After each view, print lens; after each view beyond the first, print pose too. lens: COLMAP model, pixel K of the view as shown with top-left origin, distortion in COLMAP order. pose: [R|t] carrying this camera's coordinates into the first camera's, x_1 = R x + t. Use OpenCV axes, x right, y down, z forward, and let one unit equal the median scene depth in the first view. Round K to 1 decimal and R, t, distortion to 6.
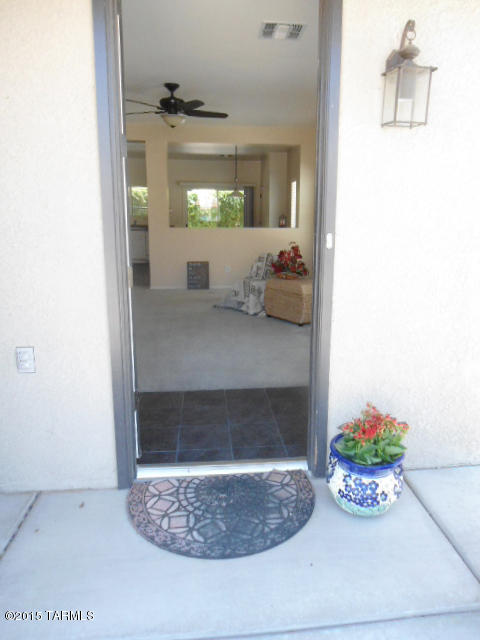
lens RADIAL K [[497.9, 0, 240.0], [0, 497.9, 320.0], [0, 0, 1]] dist [-0.073257, -0.001168]
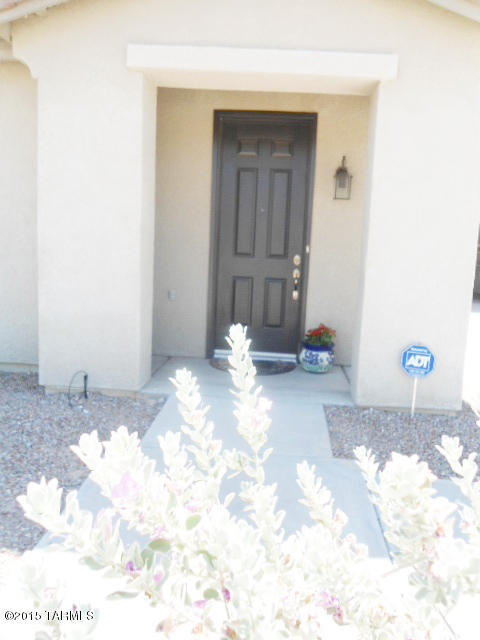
lens RADIAL K [[489.9, 0, 223.2], [0, 489.9, 318.0], [0, 0, 1]] dist [0.000208, 0.000460]
pose [[0.975451, 0.075553, -0.206850, 0.296674], [-0.092916, 0.992804, -0.075542, 0.365798], [0.199654, 0.092907, 0.975452, -1.261049]]
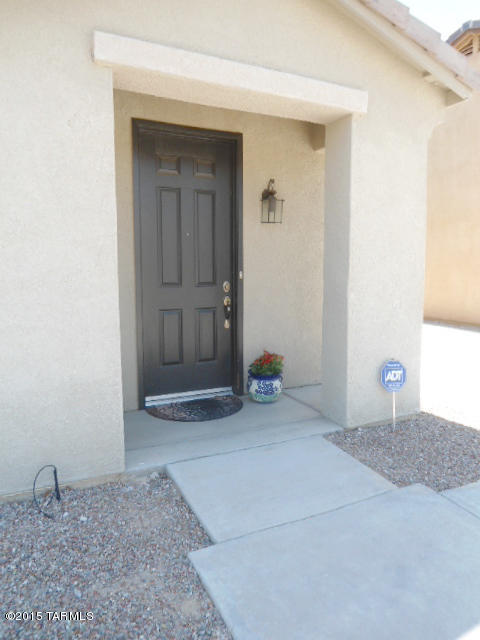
lens RADIAL K [[503.3, 0, 240.0], [0, 503.3, 320.0], [0, 0, 1]] dist [-0.008879, -0.006434]
pose [[0.941739, -0.041192, 0.333813, -0.574479], [0.076963, 0.992531, -0.094650, 0.246514], [-0.327421, 0.114827, 0.937875, -1.047720]]
